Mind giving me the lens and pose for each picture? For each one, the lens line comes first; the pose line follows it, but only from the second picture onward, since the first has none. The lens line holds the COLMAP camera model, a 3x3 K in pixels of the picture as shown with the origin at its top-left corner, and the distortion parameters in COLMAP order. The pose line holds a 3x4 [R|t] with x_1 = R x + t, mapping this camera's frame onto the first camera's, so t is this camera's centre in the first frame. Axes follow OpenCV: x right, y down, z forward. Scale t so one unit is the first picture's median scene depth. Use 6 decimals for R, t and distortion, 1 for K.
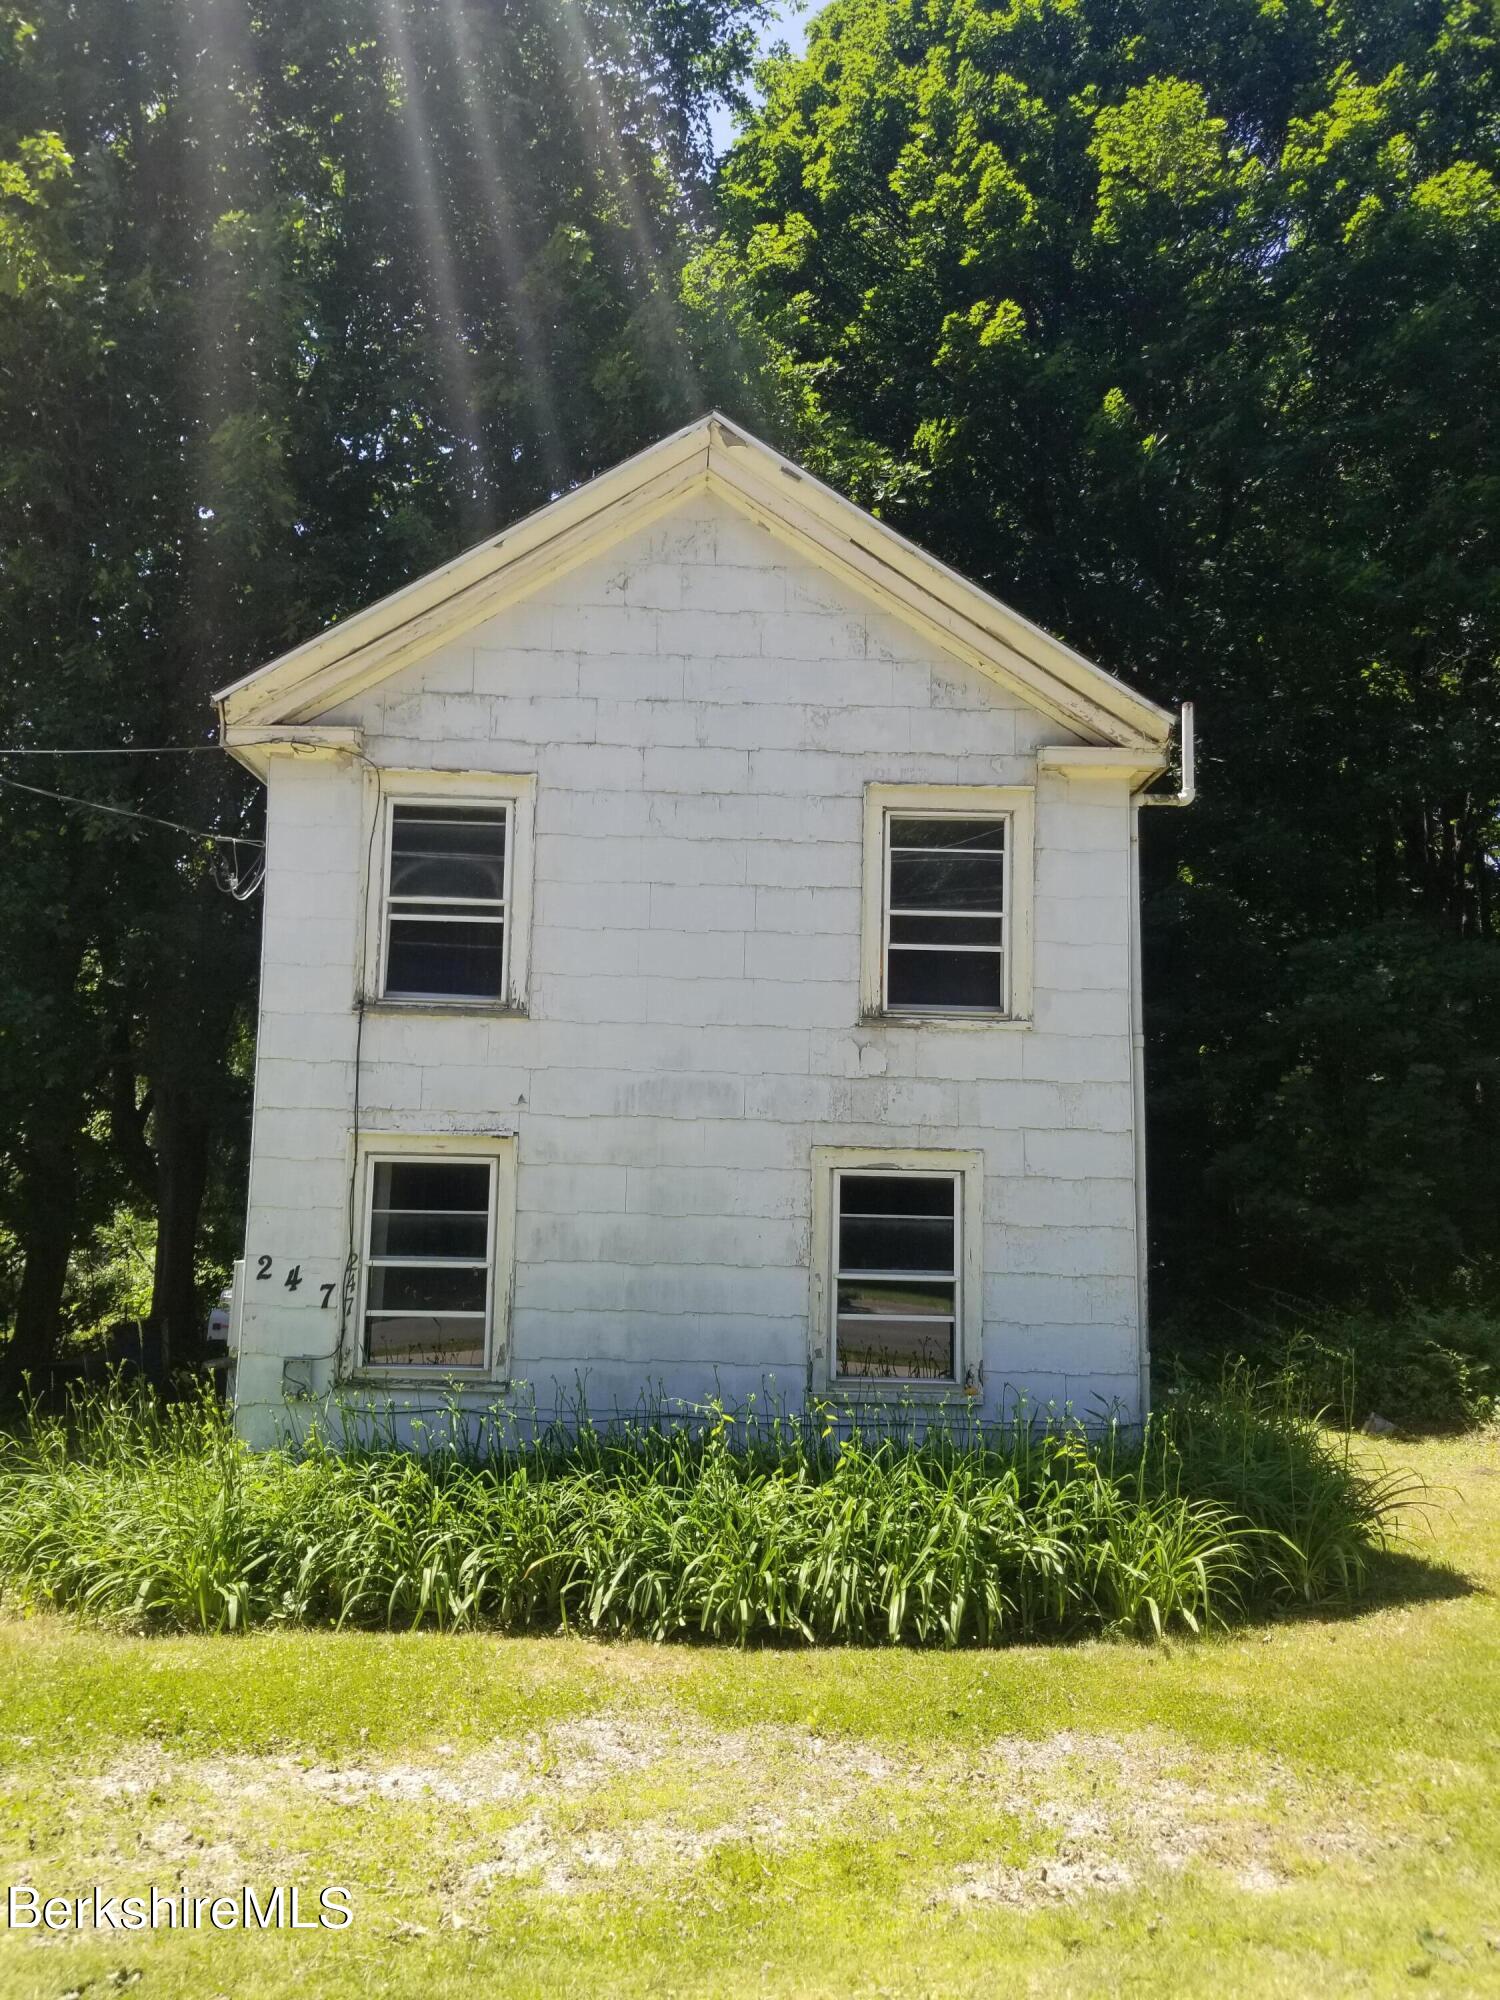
lens RADIAL K [[1622.1, 0, 750.0], [0, 1622.1, 1066.4], [0, 0, 1]] dist [0.100907, -0.142143]
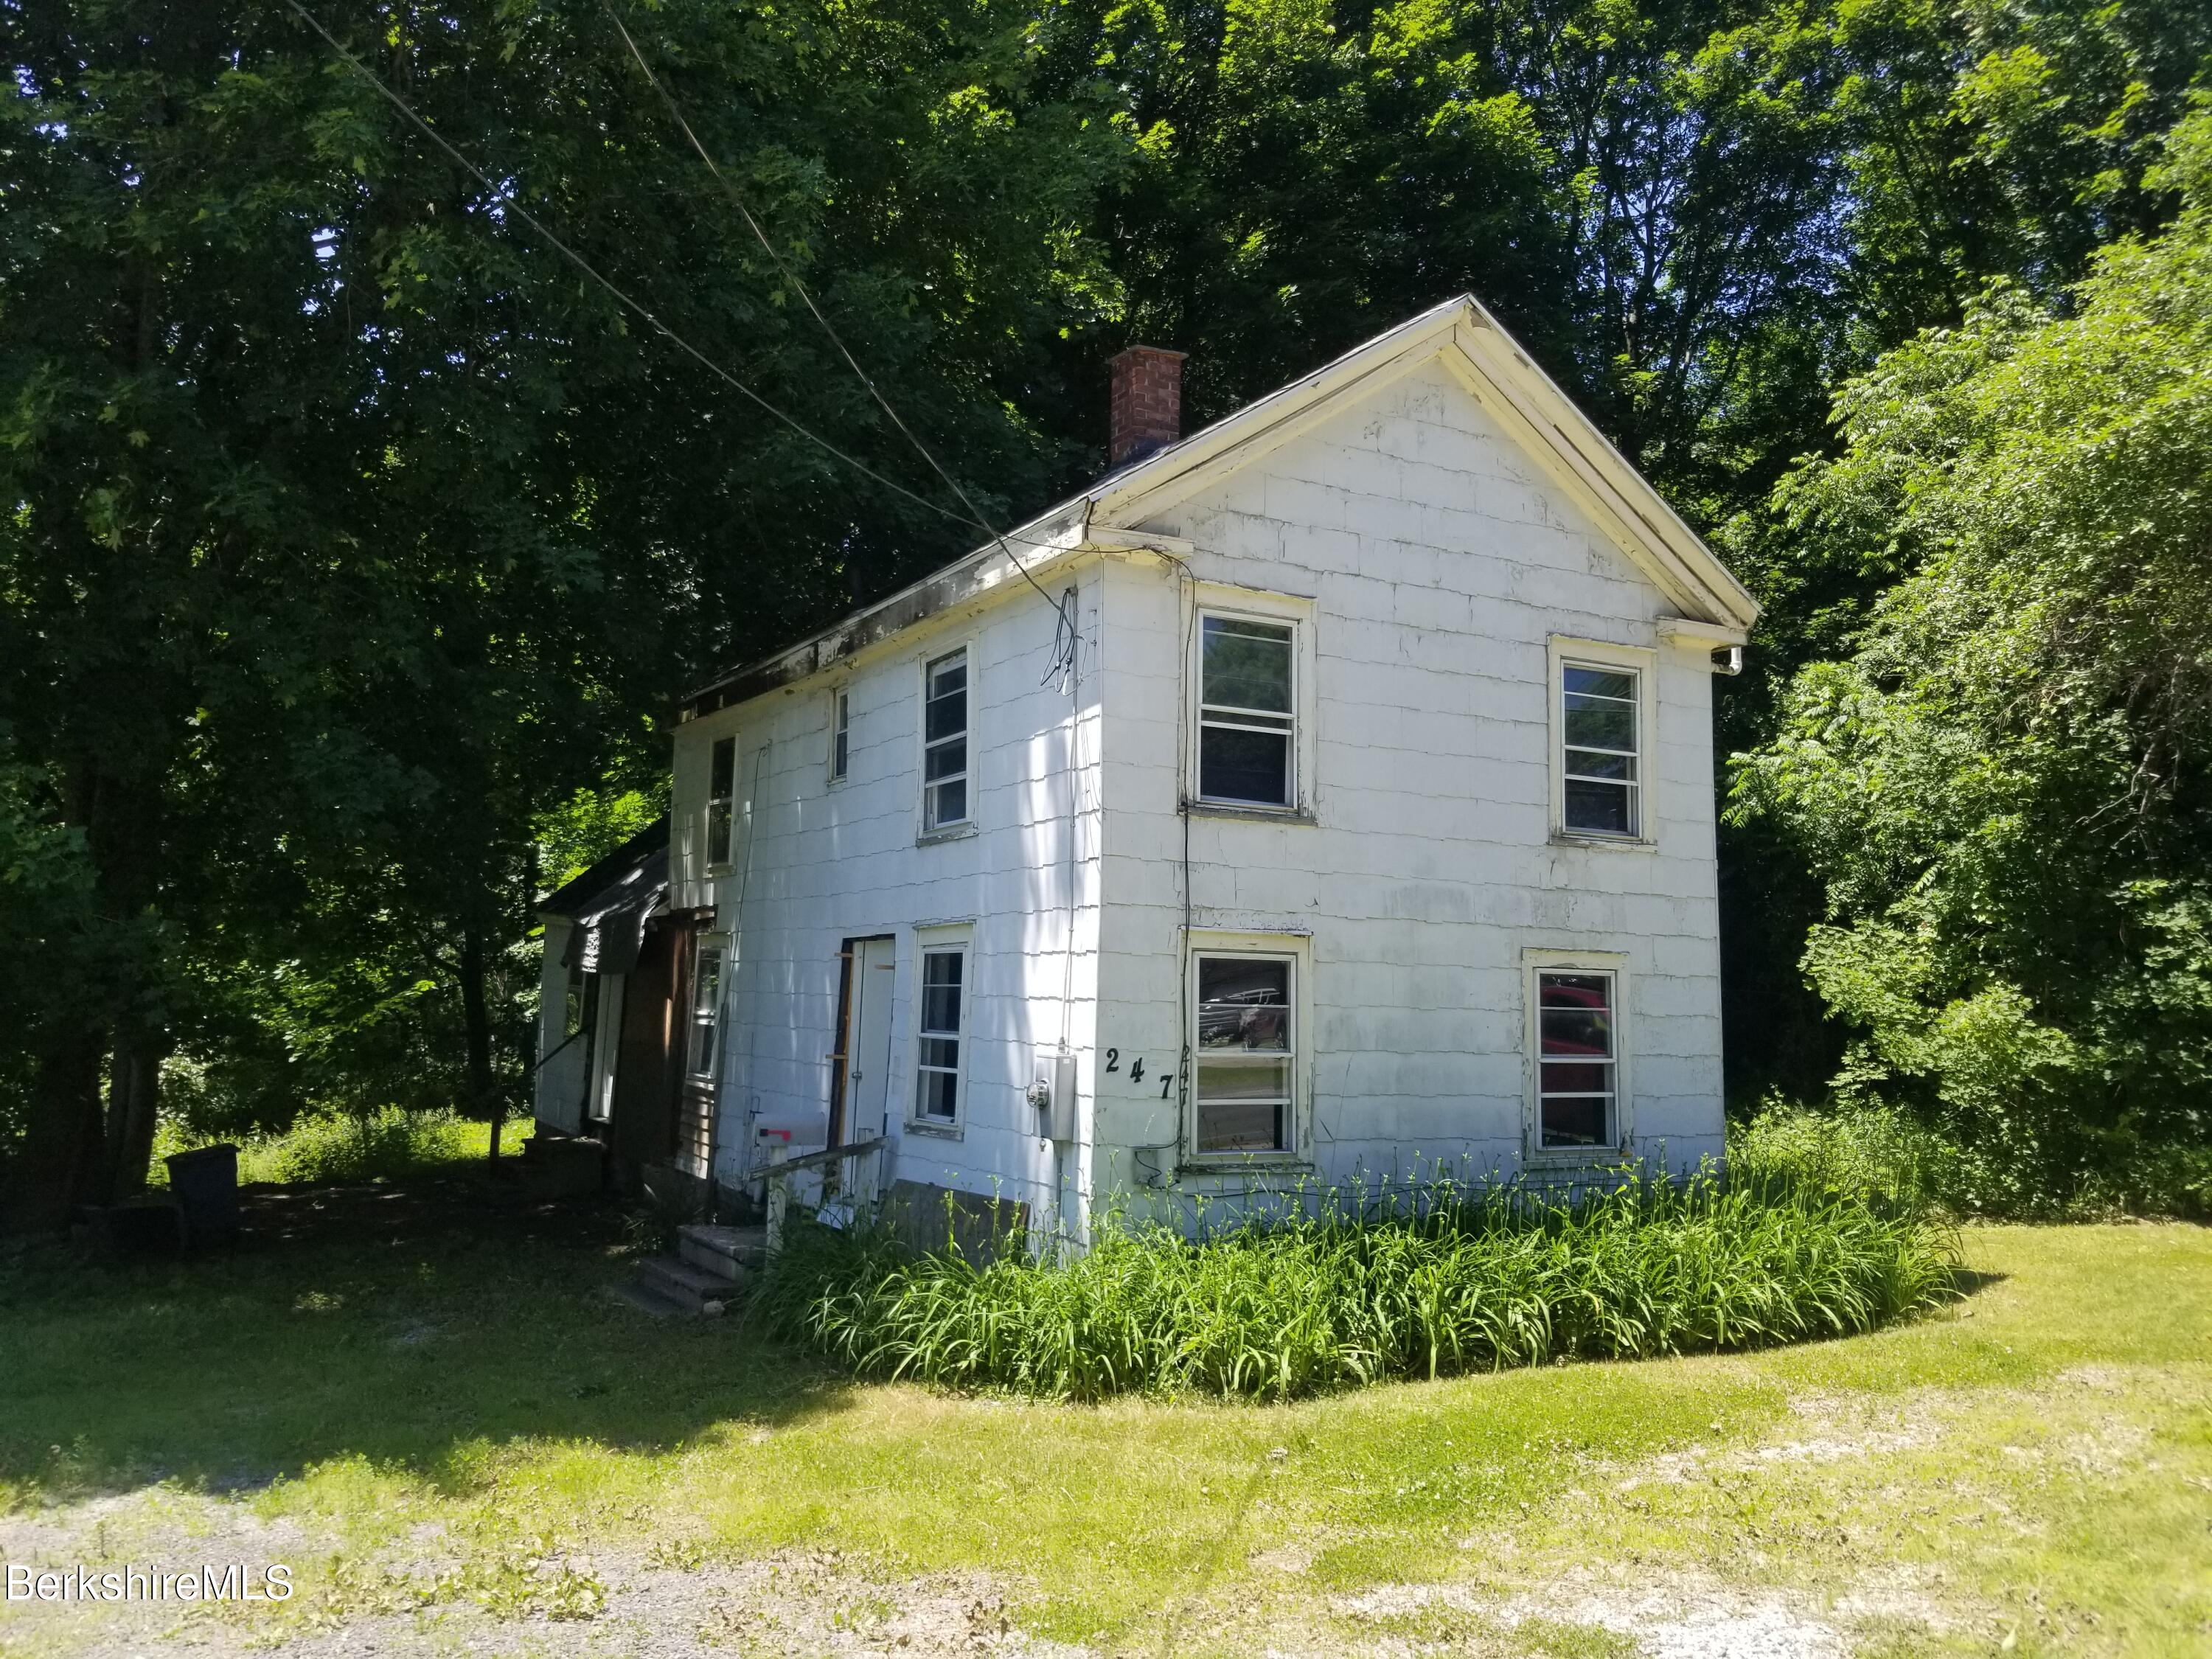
lens RADIAL K [[1794.0, 0, 1067.6], [0, 1794.0, 838.7], [0, 0, 1]] dist [0.100907, -0.142143]
pose [[0.883401, 0.038241, 0.467056, -0.835319], [-0.042437, 0.999098, -0.001538, -0.012307], [-0.466693, -0.018462, 0.884227, 0.022126]]
